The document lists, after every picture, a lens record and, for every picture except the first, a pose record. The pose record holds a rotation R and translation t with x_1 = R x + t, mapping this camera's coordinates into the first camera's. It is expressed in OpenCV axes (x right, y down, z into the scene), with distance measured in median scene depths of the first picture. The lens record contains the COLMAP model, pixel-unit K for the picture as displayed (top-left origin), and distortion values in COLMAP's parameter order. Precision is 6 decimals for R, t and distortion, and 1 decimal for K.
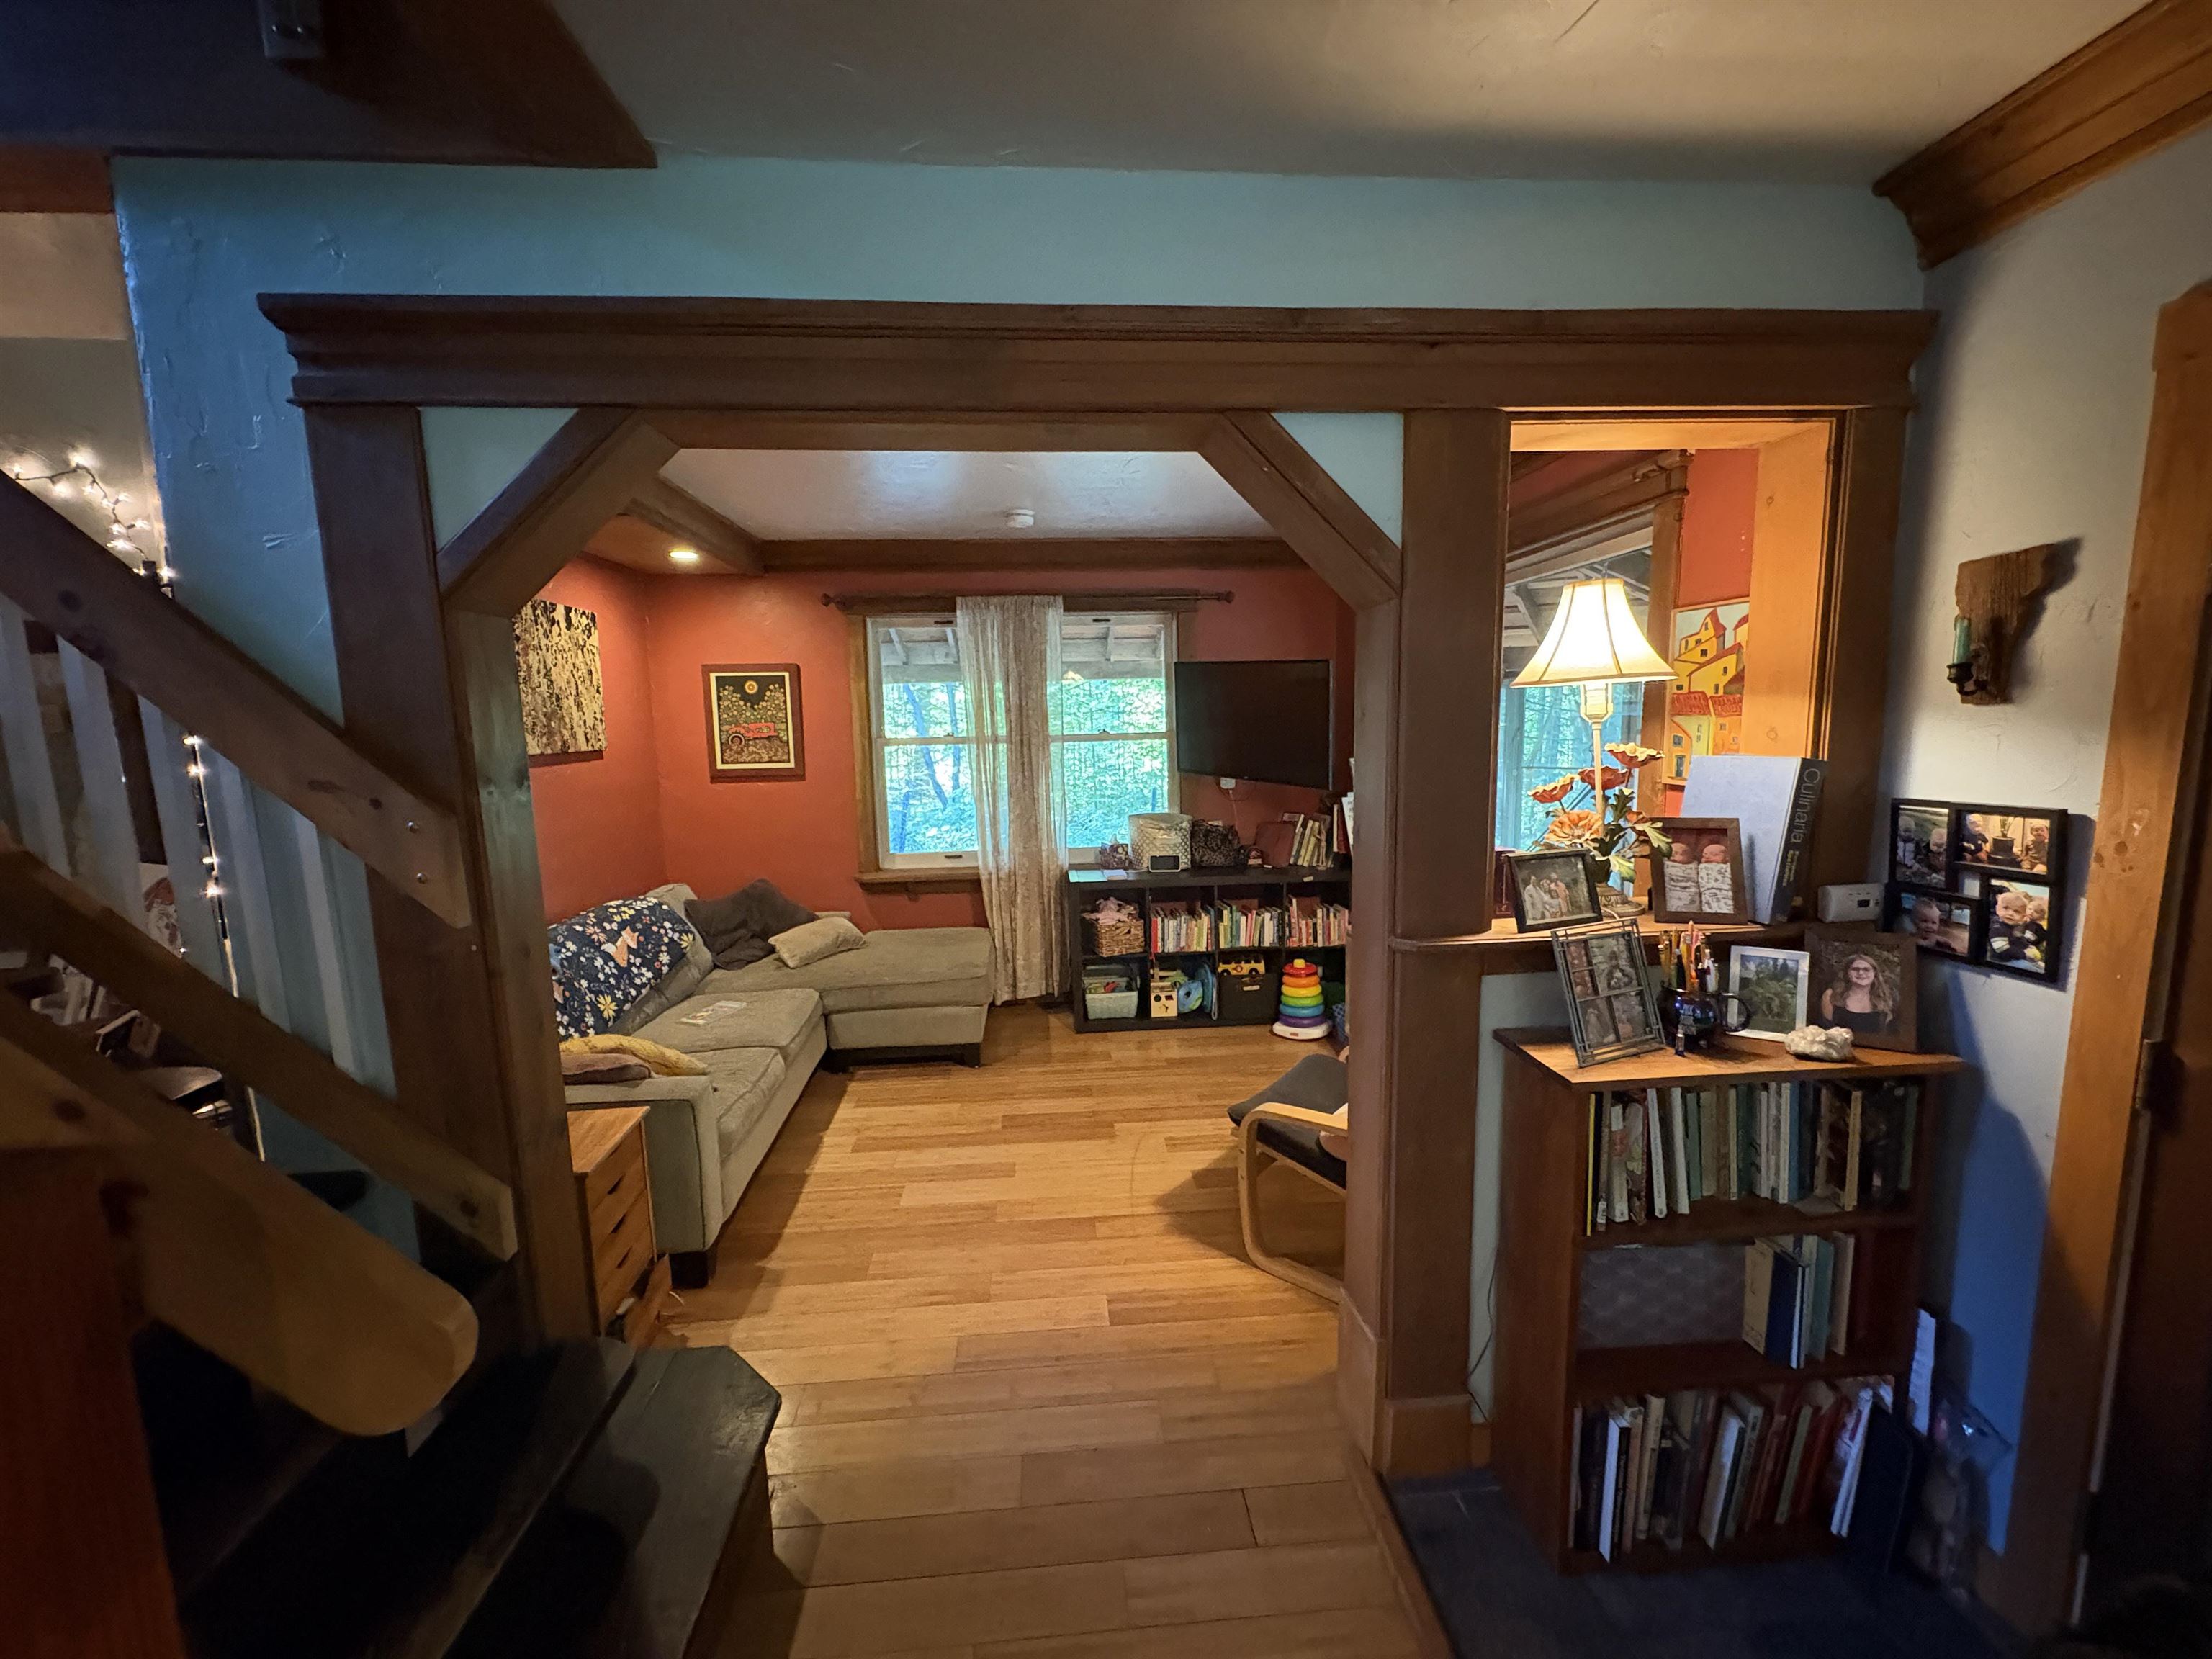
lens RADIAL K [[881.9, 0, 1107.2], [0, 881.9, 832.9], [0, 0, 1]] dist [-0.000835, -0.000212]
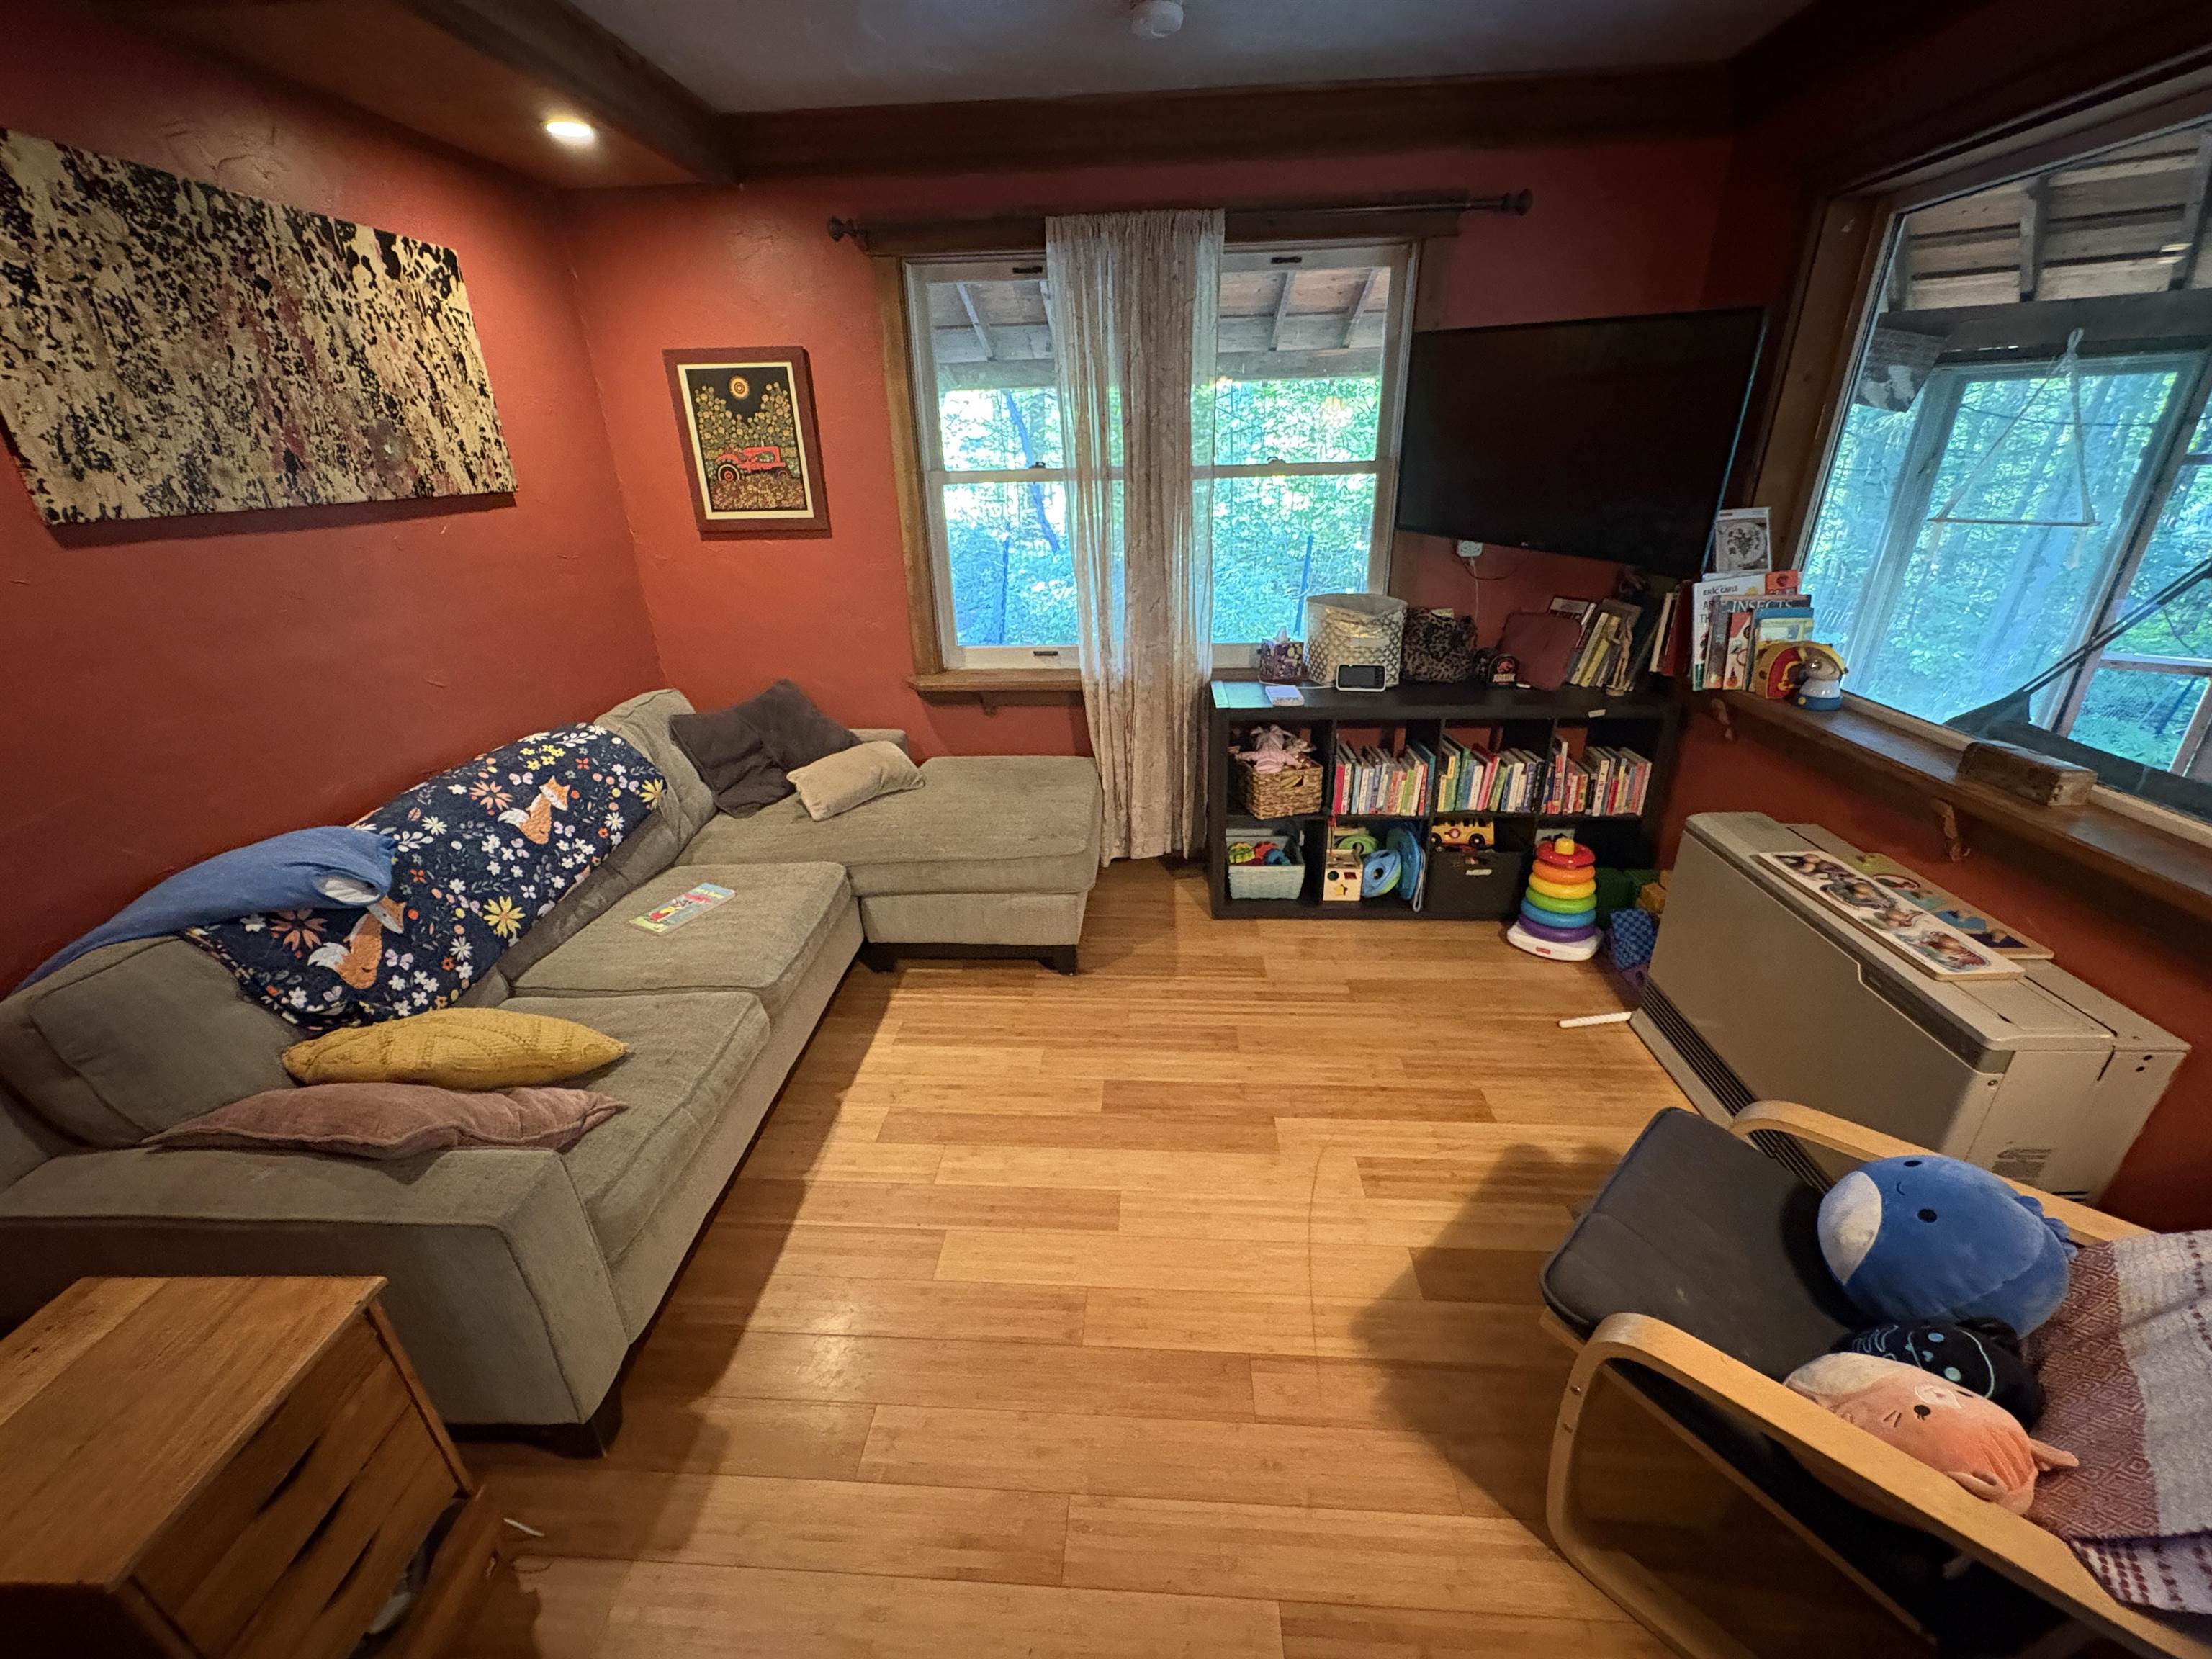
lens RADIAL K [[881.9, 0, 1107.2], [0, 881.9, 832.9], [0, 0, 1]] dist [-0.000835, -0.000212]
pose [[0.990611, 0.052444, -0.126249, -0.033574], [-0.014608, 0.958810, 0.283671, -0.039164], [0.135925, -0.279164, 0.950574, 0.333332]]
